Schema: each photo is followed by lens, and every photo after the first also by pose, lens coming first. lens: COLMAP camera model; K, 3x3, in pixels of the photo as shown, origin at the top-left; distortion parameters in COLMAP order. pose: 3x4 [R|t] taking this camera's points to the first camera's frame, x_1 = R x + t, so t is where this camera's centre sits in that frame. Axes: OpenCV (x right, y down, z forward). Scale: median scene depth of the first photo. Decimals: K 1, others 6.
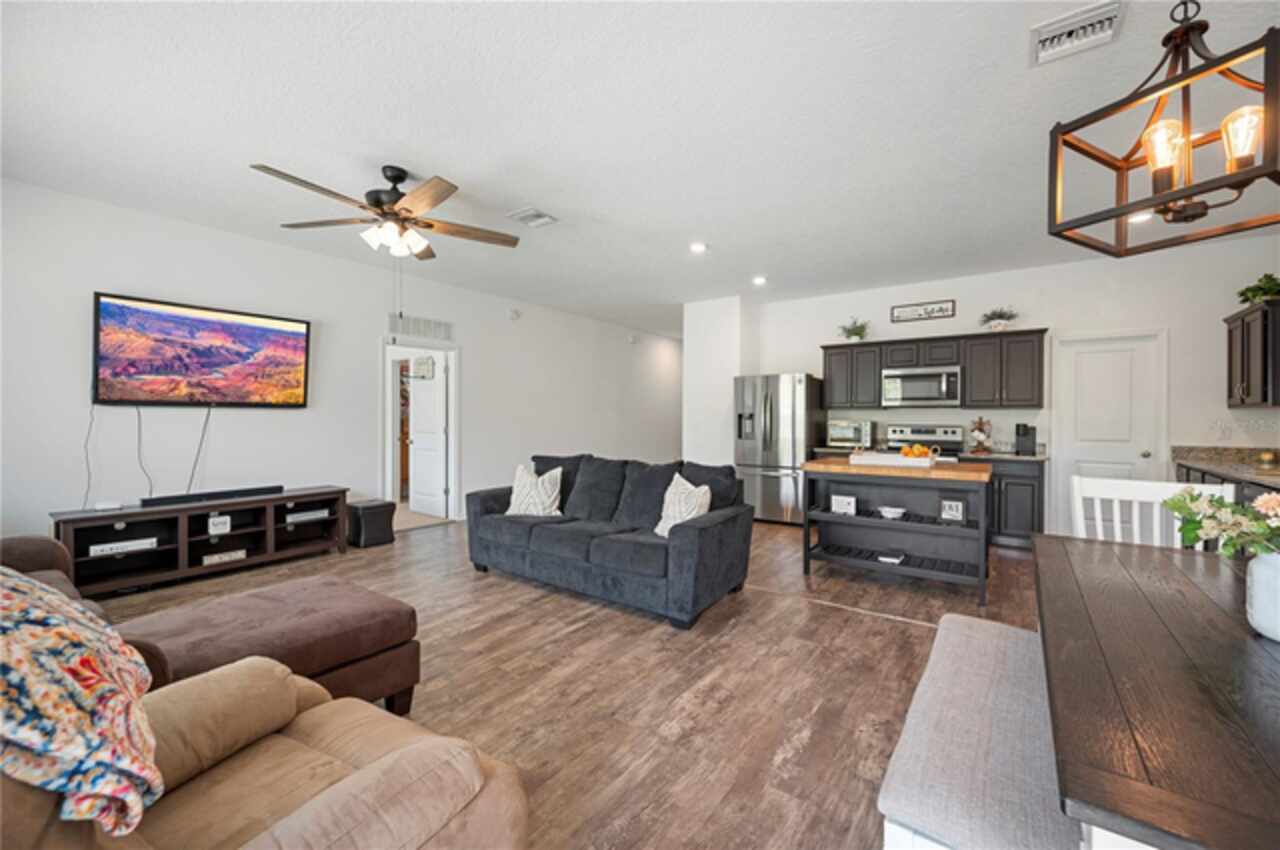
lens RADIAL K [[506.0, 0, 645.7], [0, 506.0, 421.6], [0, 0, 1]] dist [-0.000924, -0.000165]
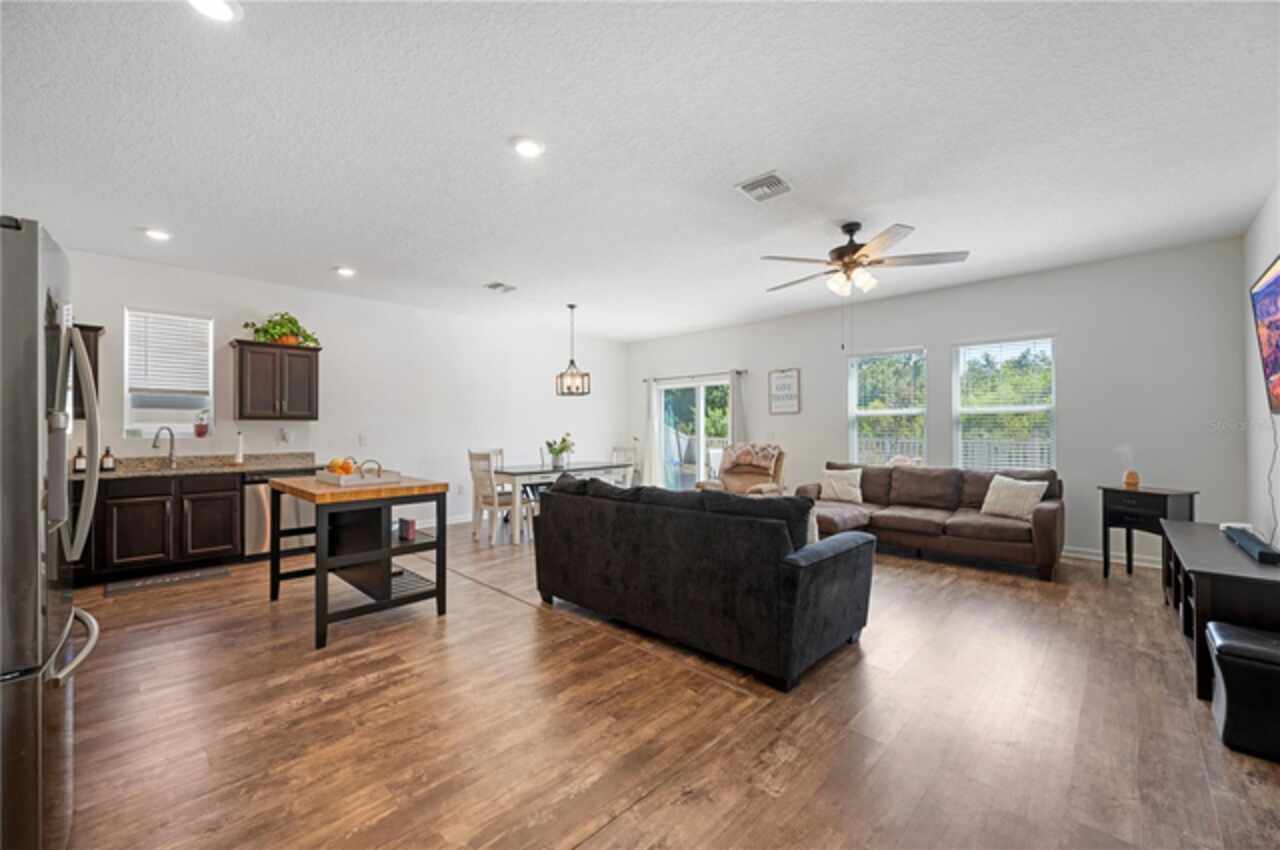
lens RADIAL K [[506.0, 0, 641.3], [0, 506.0, 425.1], [0, 0, 1]] dist [-0.000924, -0.000165]
pose [[-0.990277, 0.000228, 0.139111, -0.112382], [0.000176, 1.000000, -0.000385, -0.013092], [-0.139112, -0.000356, -0.990277, 1.555314]]
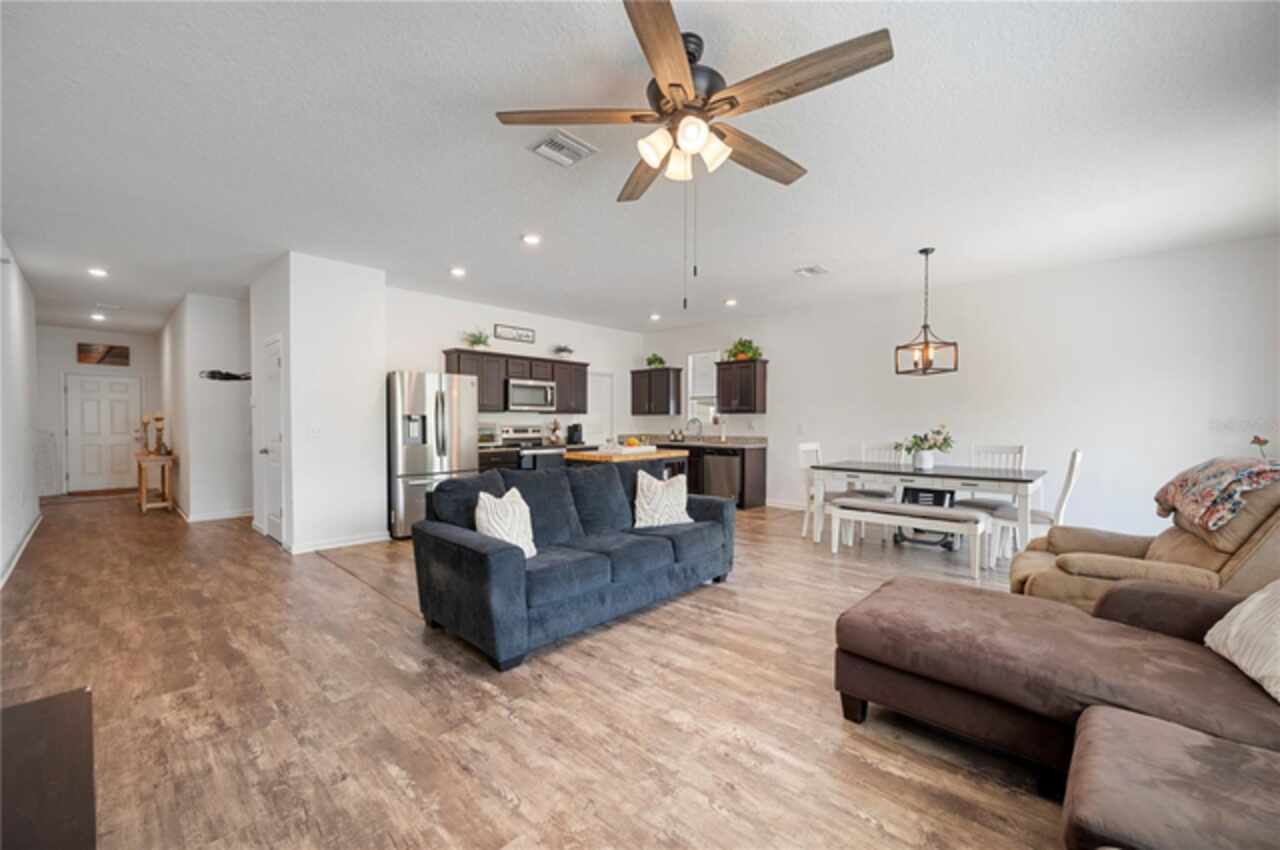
lens RADIAL K [[506.0, 0, 642.3], [0, 506.0, 431.3], [0, 0, 1]] dist [-0.000924, -0.000165]
pose [[0.126280, -0.023711, 0.991711, -0.799551], [0.008289, 0.999705, 0.022847, -0.007001], [-0.991960, 0.005335, 0.126439, 0.665453]]
